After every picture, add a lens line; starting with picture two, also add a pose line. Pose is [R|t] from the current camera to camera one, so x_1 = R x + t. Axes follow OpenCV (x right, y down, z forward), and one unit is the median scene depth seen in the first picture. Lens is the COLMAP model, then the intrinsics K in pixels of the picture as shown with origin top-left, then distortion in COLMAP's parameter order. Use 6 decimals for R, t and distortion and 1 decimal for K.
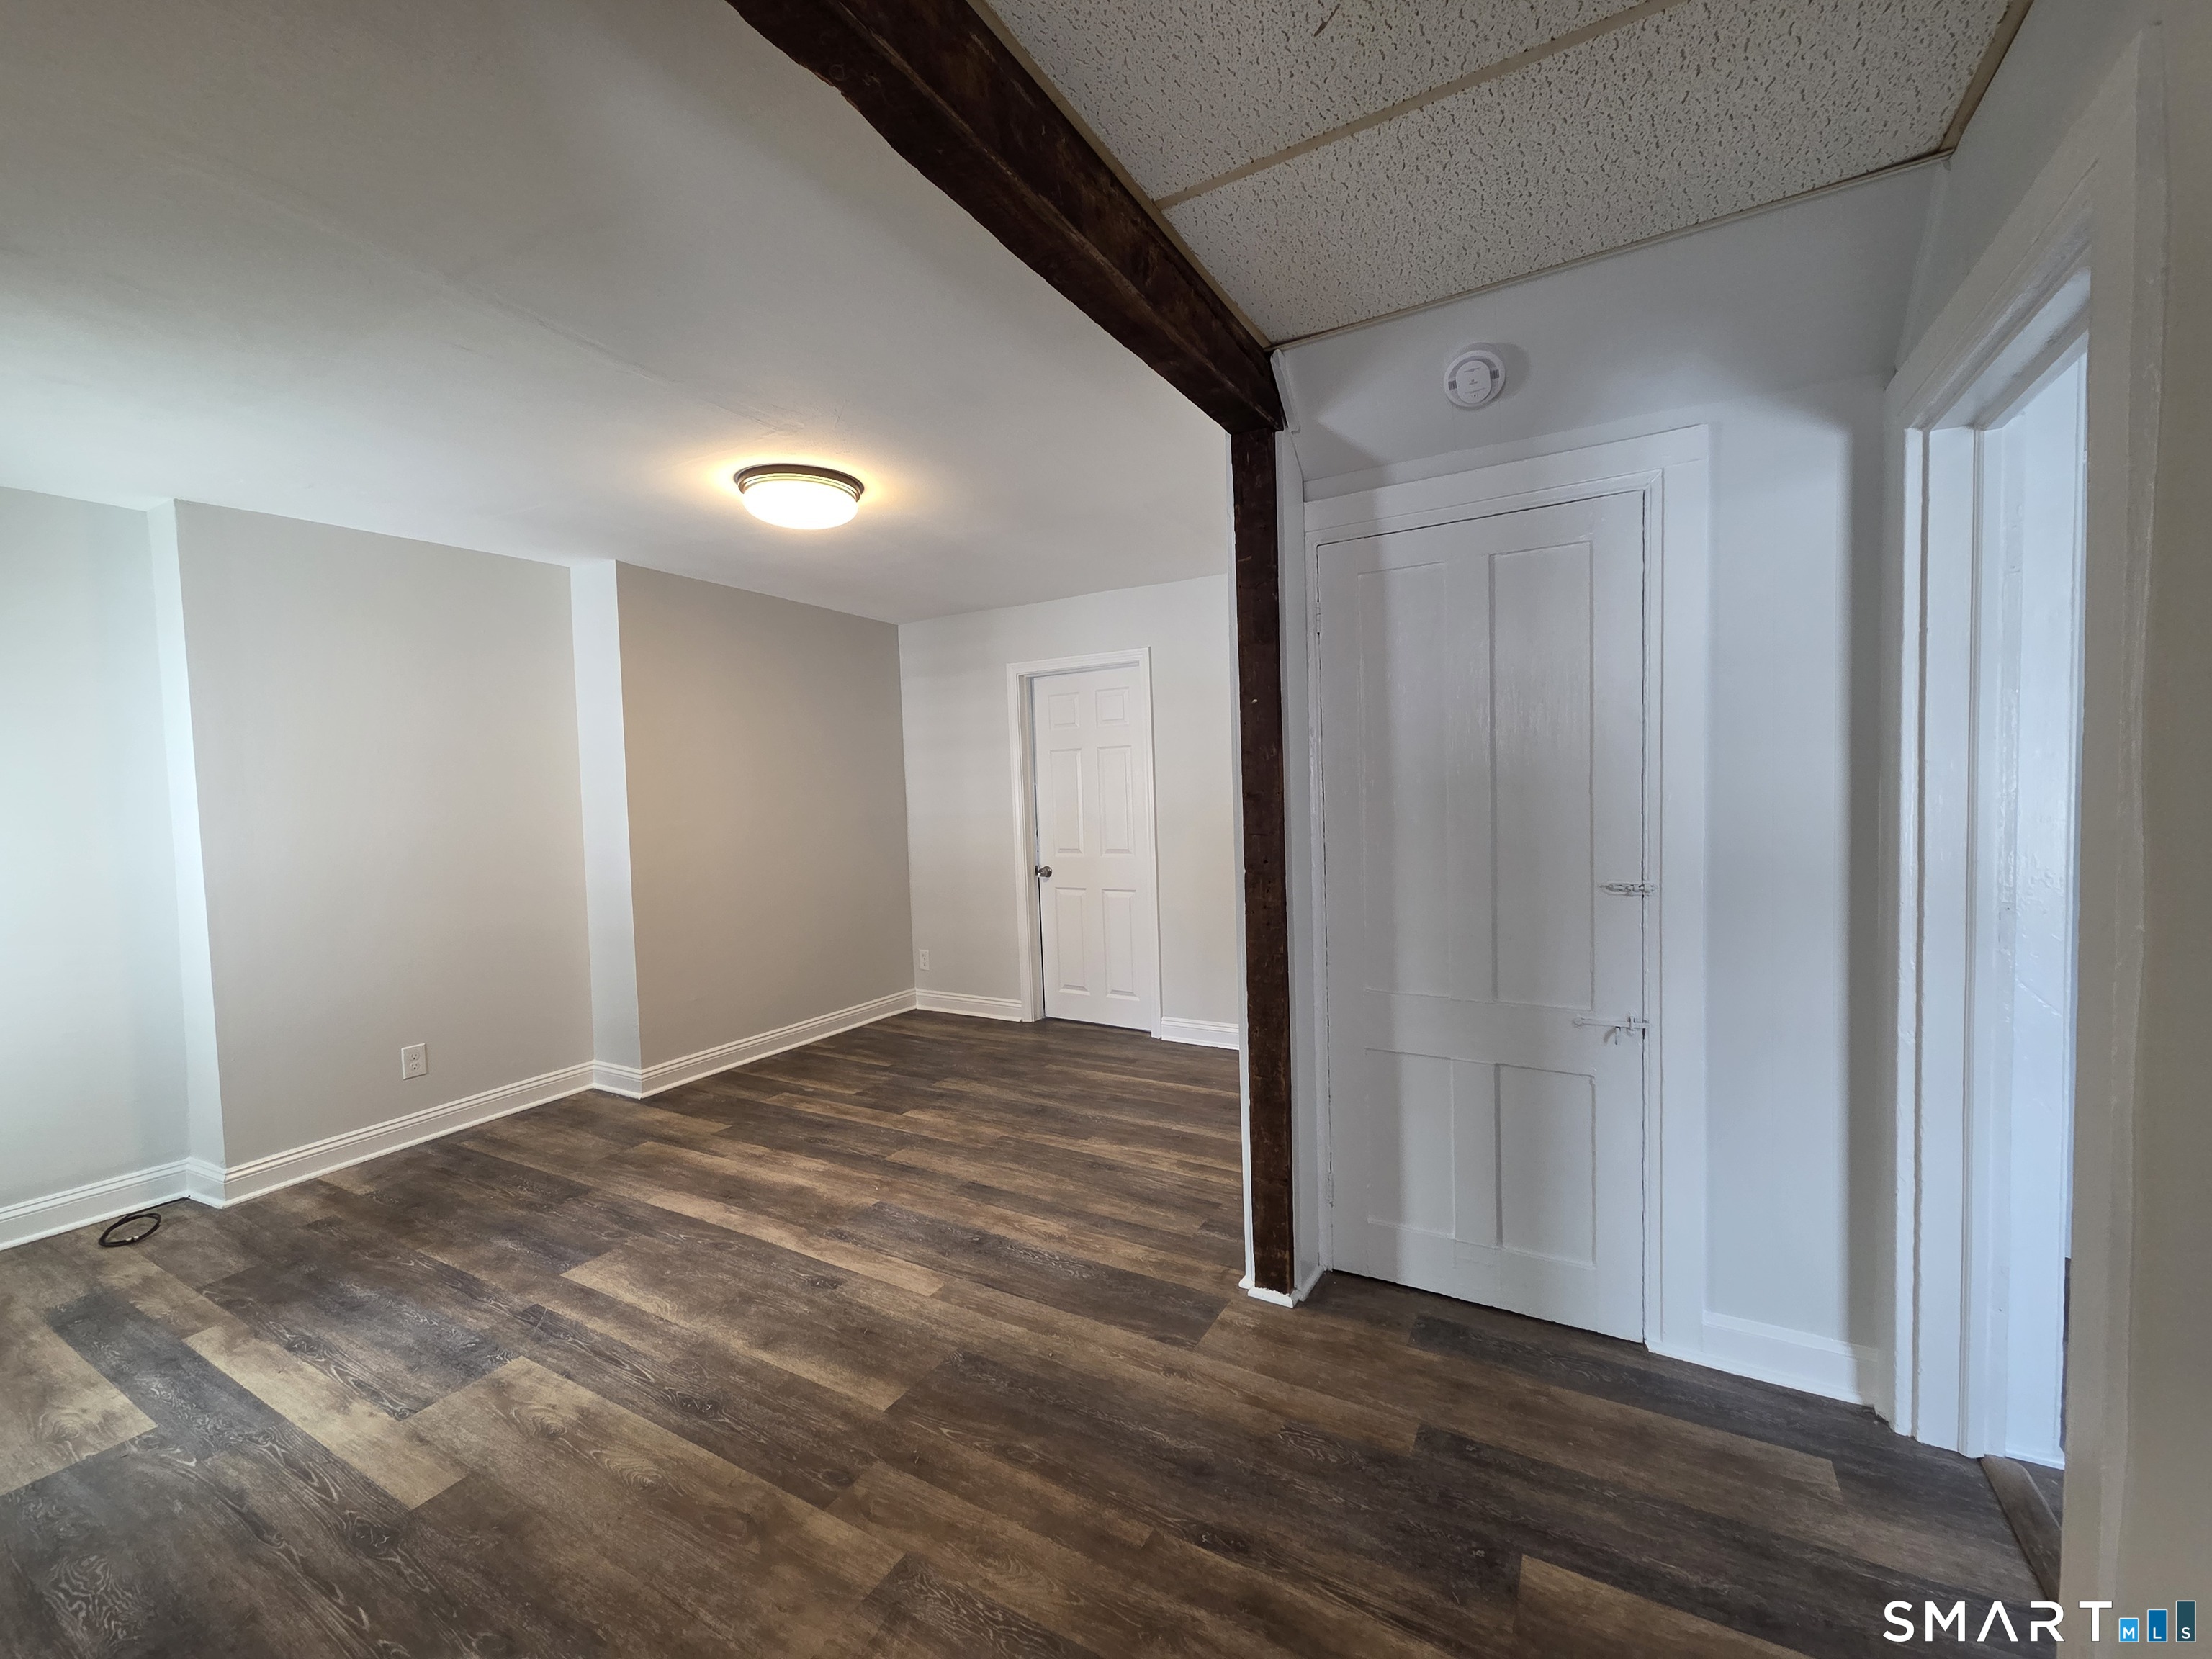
lens RADIAL K [[891.0, 0, 1111.5], [0, 891.0, 822.8], [0, 0, 1]] dist [0.001405, -0.001492]
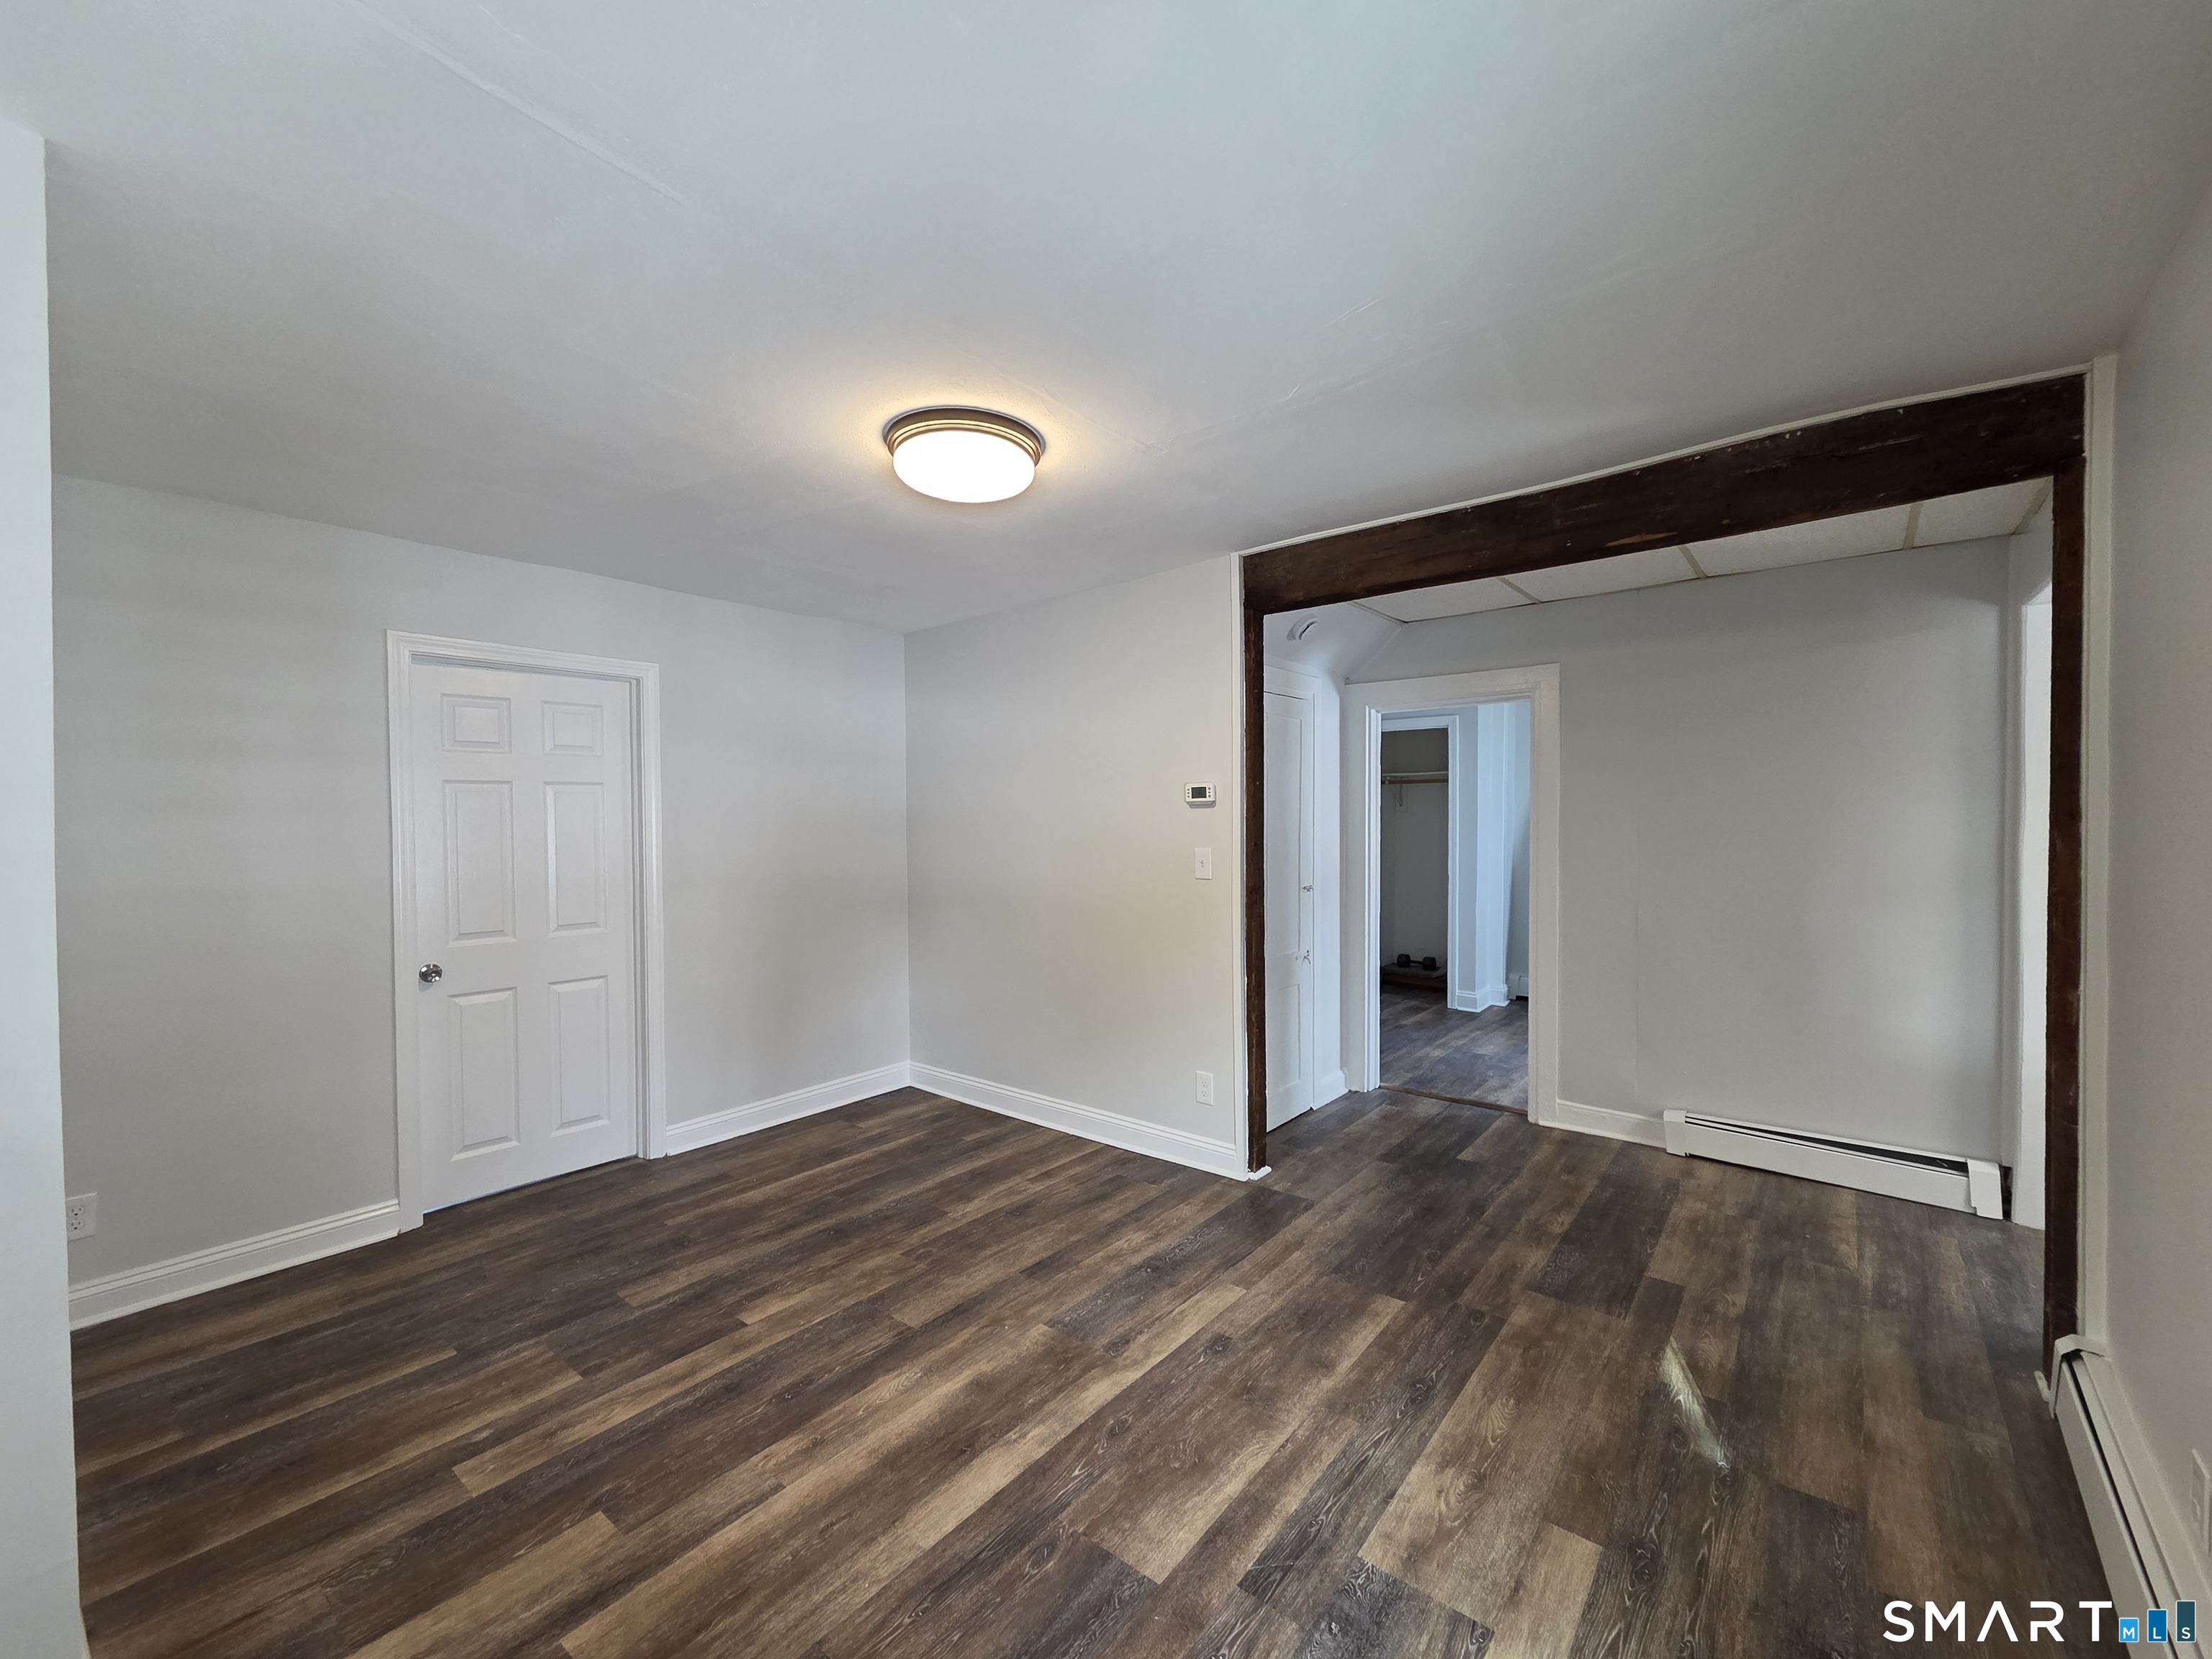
lens RADIAL K [[891.0, 0, 1115.3], [0, 891.0, 823.2], [0, 0, 1]] dist [0.001405, -0.001492]
pose [[0.174032, 0.018167, 0.984572, -1.169375], [0.040480, 0.998853, -0.025586, -0.025097], [-0.983908, 0.044309, 0.173097, 0.825505]]
